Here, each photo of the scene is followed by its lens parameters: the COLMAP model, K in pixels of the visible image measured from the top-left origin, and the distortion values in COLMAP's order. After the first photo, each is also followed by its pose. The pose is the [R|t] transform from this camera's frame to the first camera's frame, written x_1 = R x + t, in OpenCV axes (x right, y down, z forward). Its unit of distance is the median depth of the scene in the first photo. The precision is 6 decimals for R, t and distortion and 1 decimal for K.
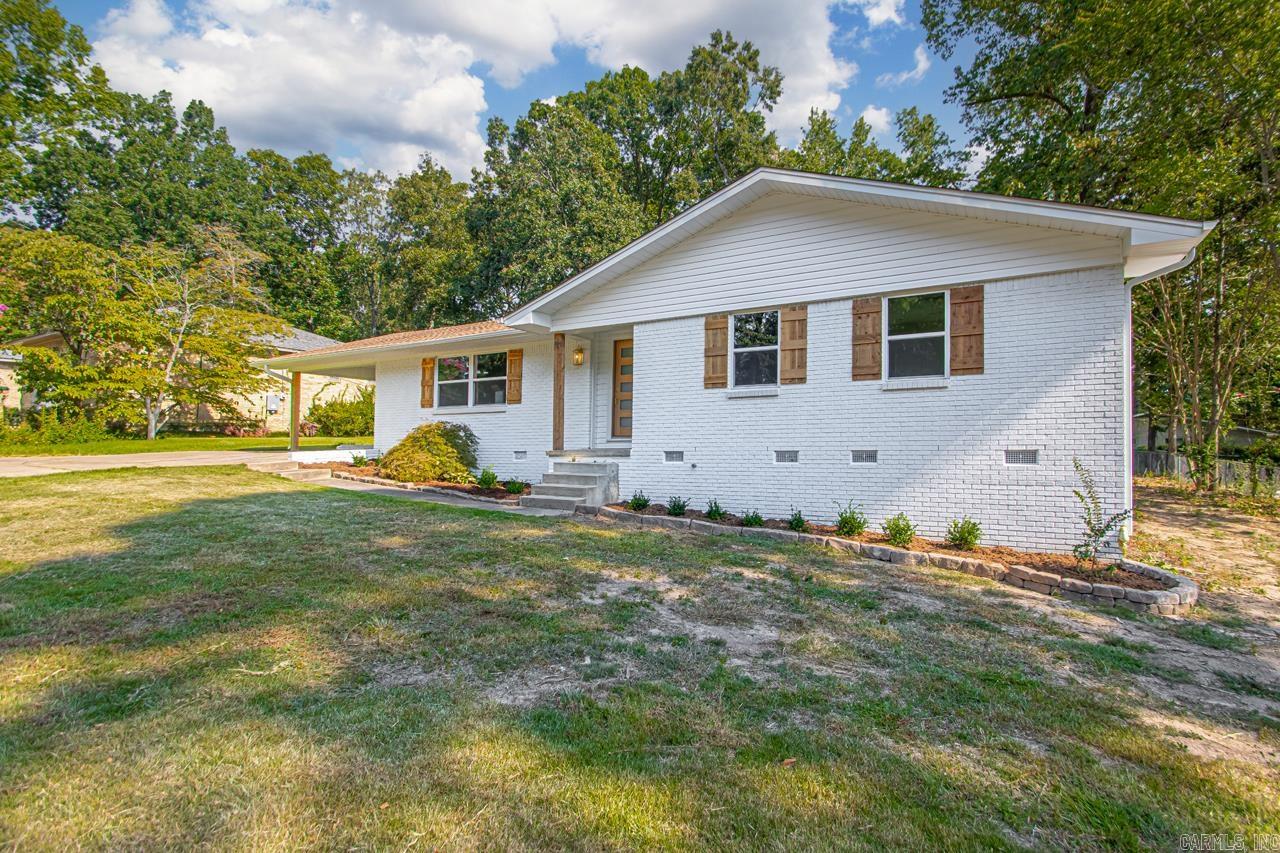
lens RADIAL K [[584.8, 0, 648.9], [0, 584.8, 430.5], [0, 0, 1]] dist [0.042438, -0.025961]
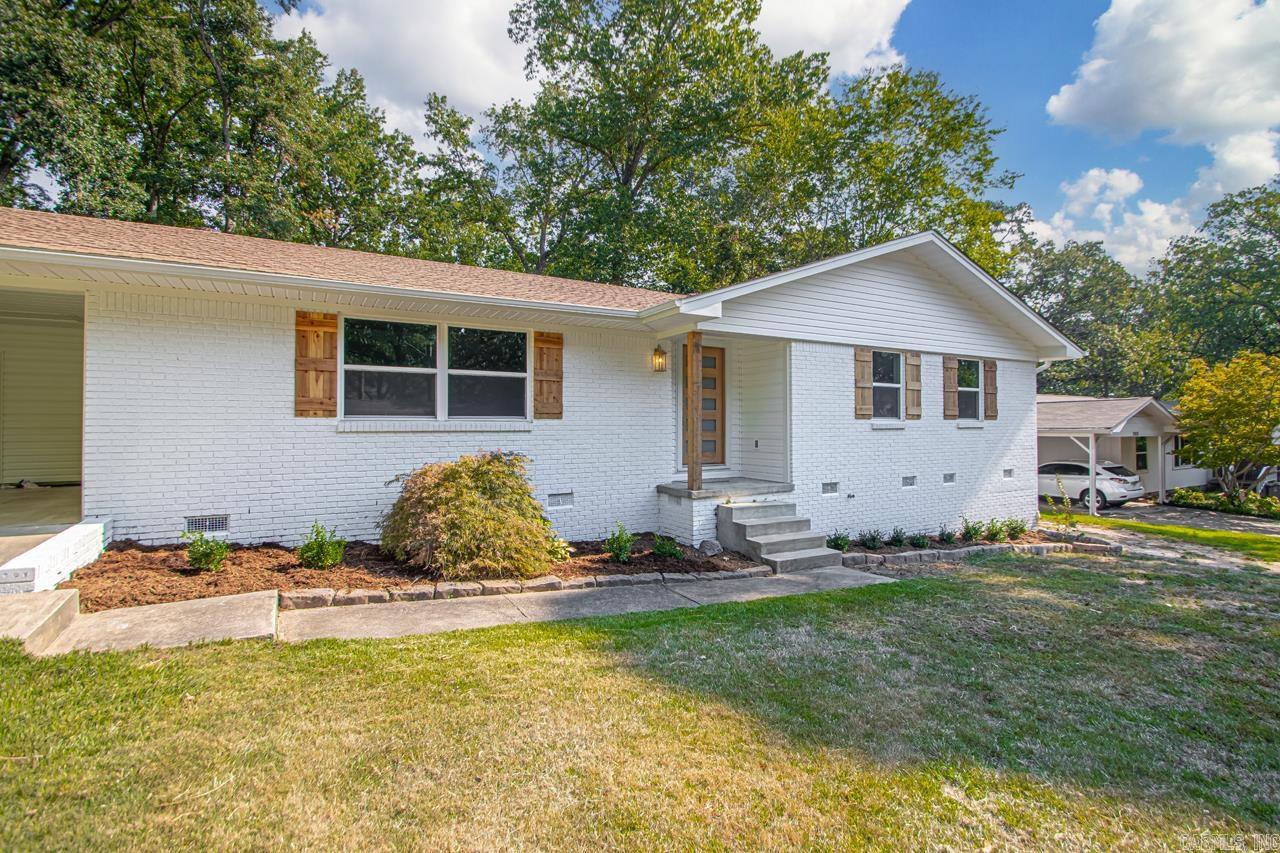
lens RADIAL K [[612.7, 0, 670.3], [0, 612.7, 427.6], [0, 0, 1]] dist [0.024917, -0.001318]
pose [[0.499797, -0.005416, 0.866125, -0.982434], [-0.023392, 0.999531, 0.019748, -0.069871], [-0.865826, -0.030131, 0.499436, 0.742765]]
